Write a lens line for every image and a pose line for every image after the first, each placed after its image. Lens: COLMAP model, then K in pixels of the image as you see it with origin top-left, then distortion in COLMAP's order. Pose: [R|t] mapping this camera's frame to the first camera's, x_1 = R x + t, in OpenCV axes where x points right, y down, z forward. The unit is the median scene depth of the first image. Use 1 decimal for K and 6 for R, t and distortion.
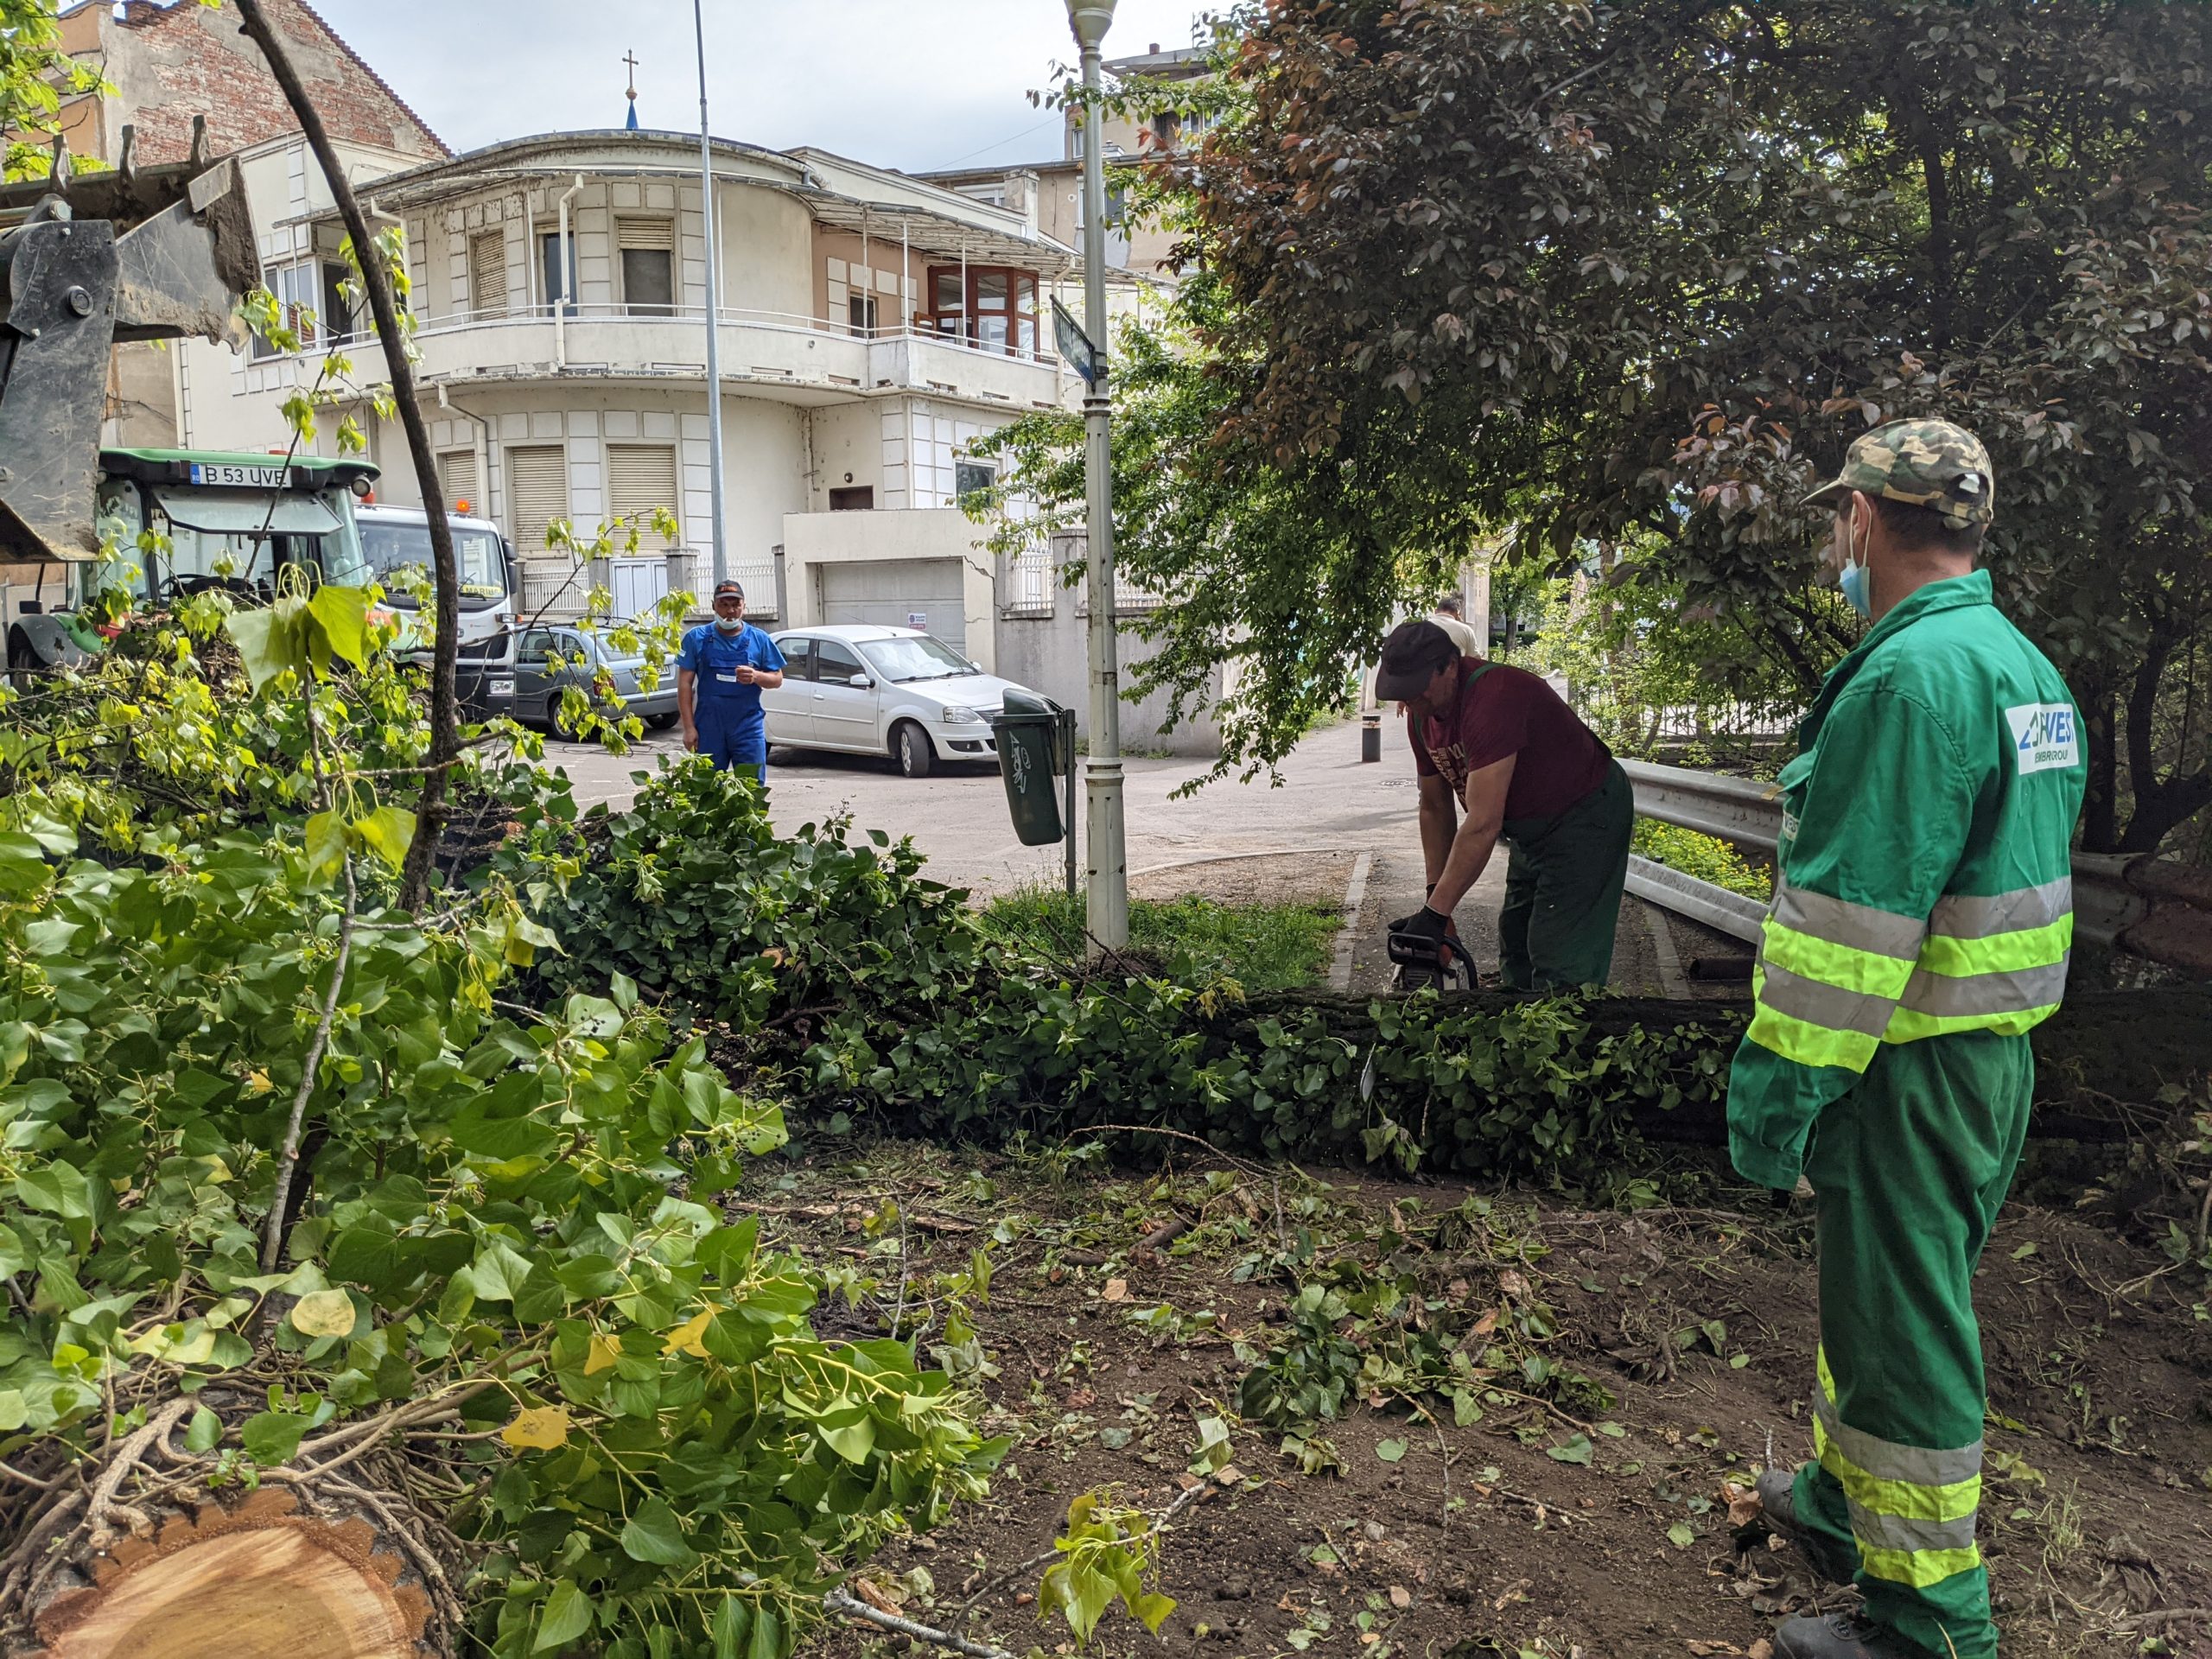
lens RADIAL K [[1715.7, 0, 1160.0], [0, 1715.7, 848.5], [0, 0, 1]] dist [0.051660, -0.068459]
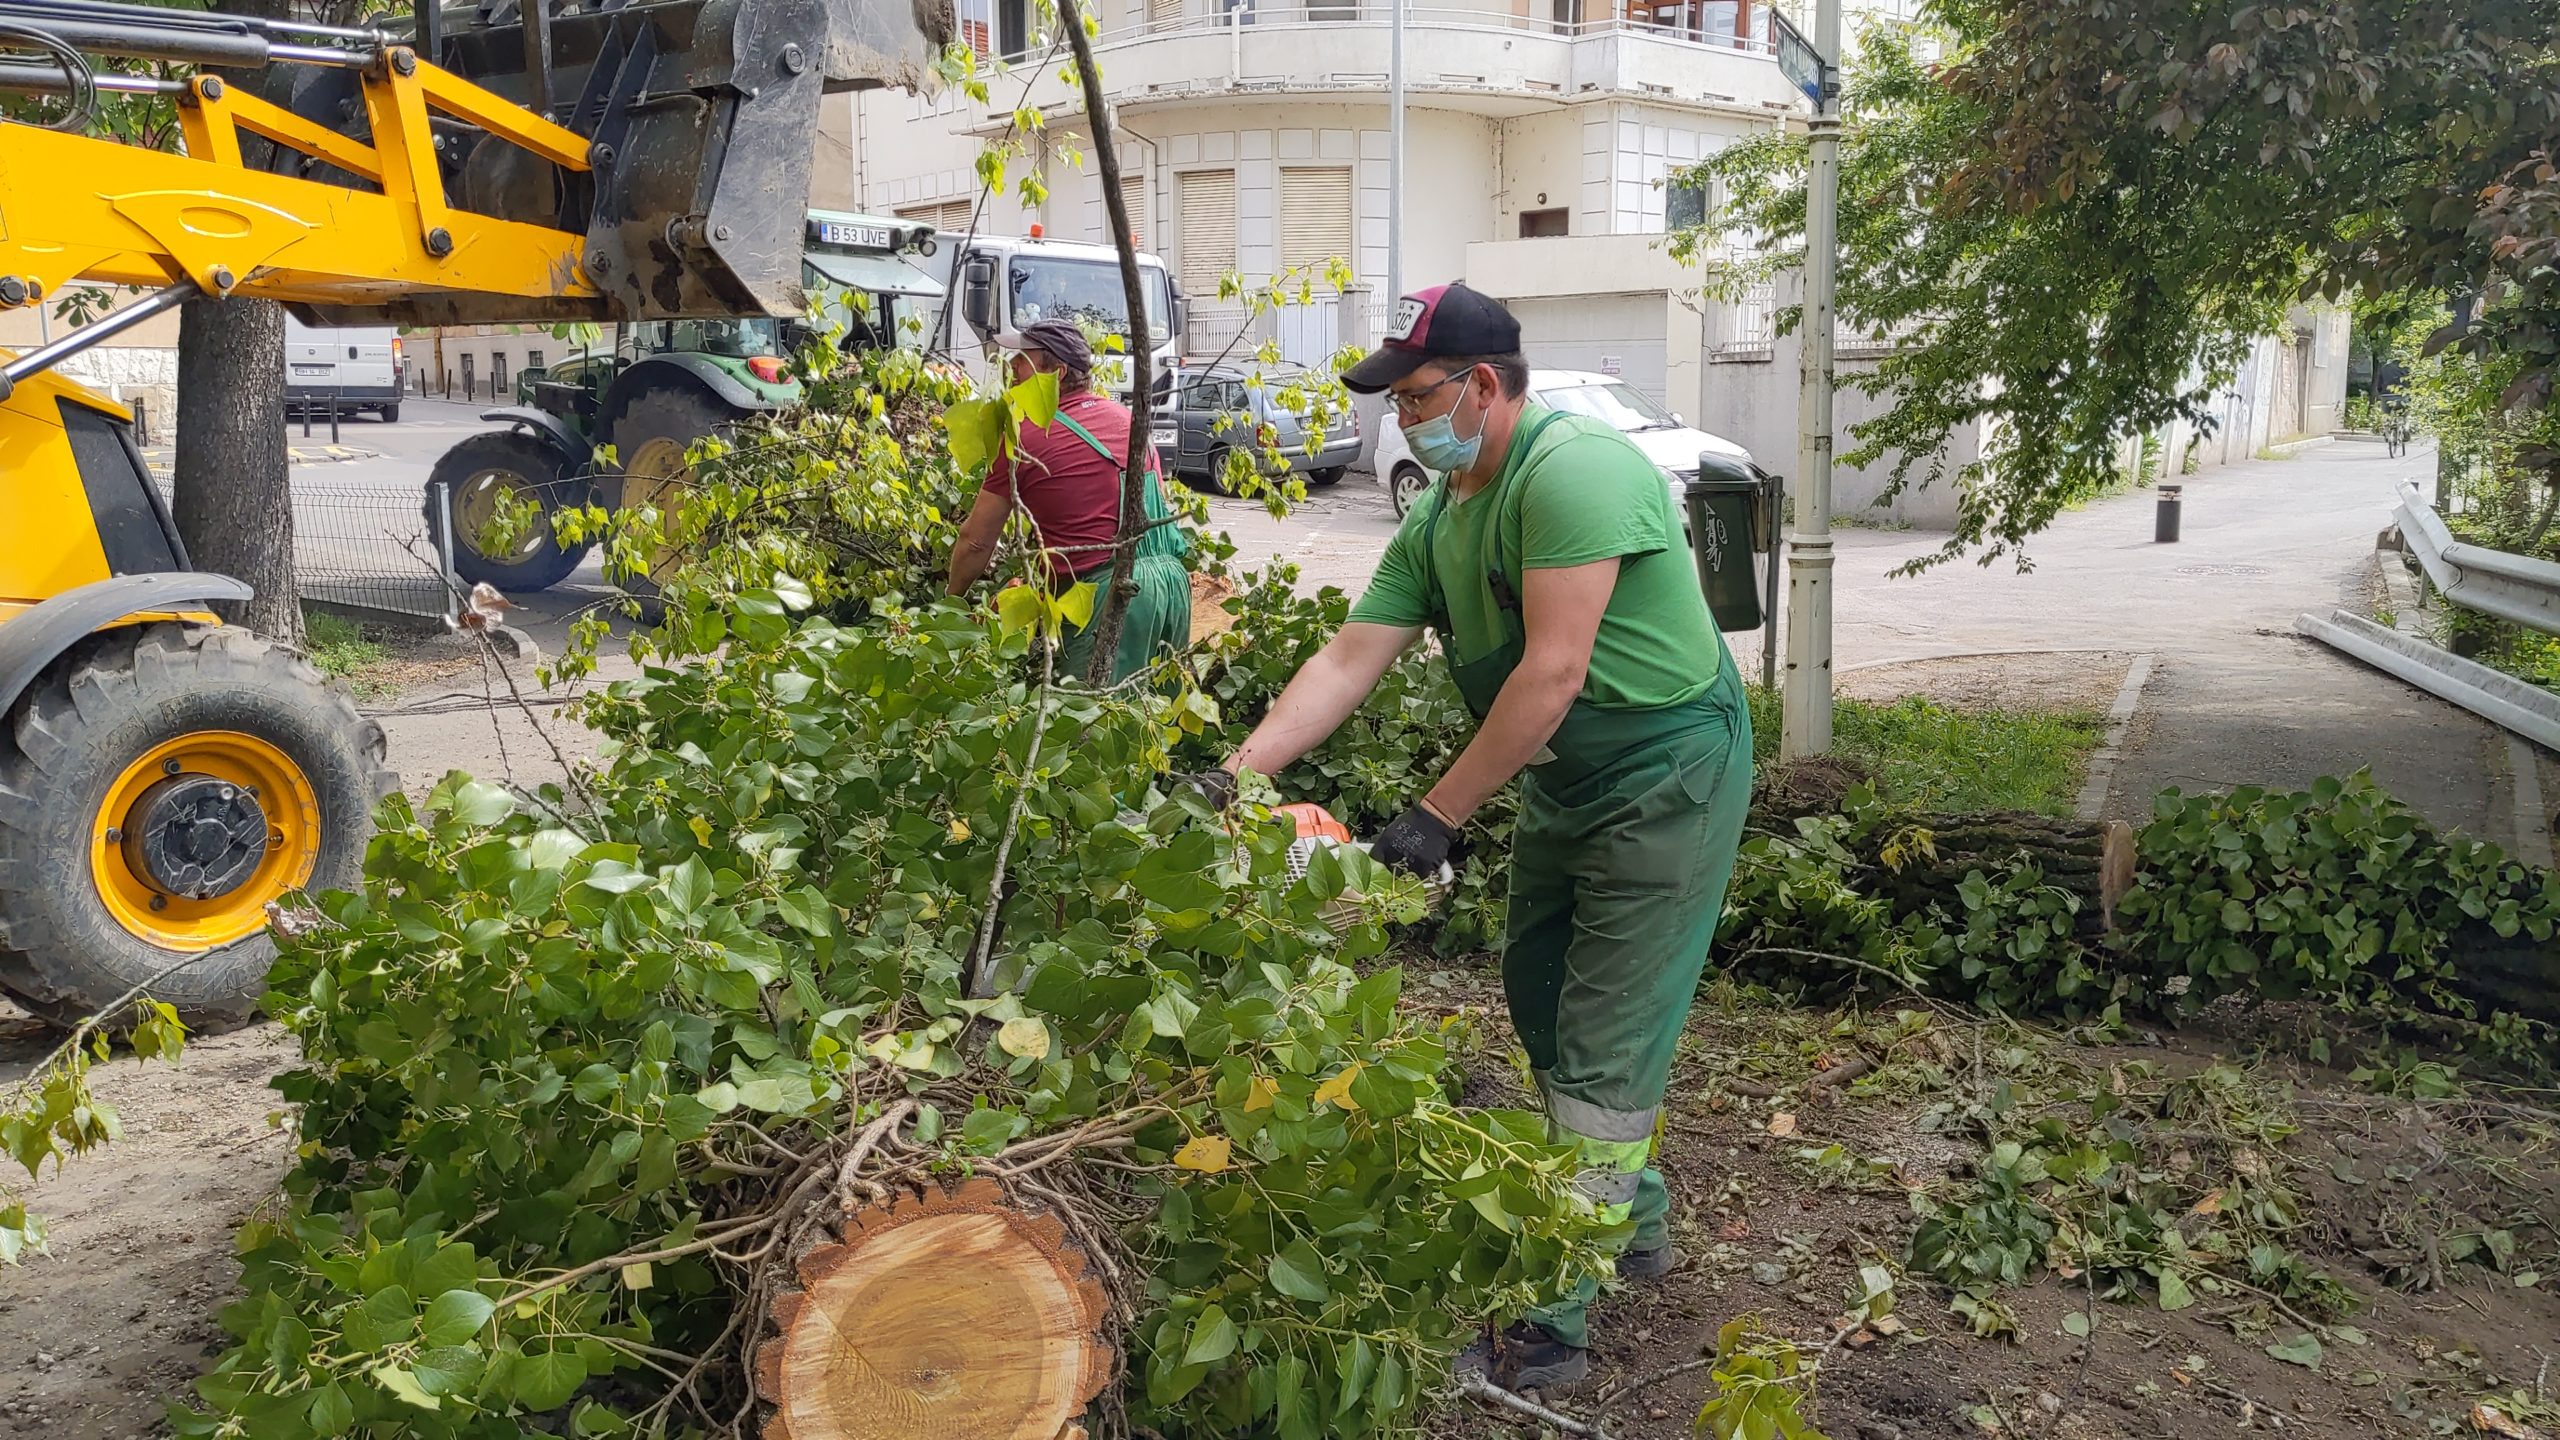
lens RADIAL K [[2031.9, 0, 1283.1], [0, 2031.9, 663.3], [0, 0, 1]] dist [0.144746, -0.199210]
pose [[0.955008, 0.043184, -0.293418, 0.035382], [-0.037330, 0.998977, 0.025527, -0.007890], [0.294220, -0.013425, 0.955643, -0.137997]]
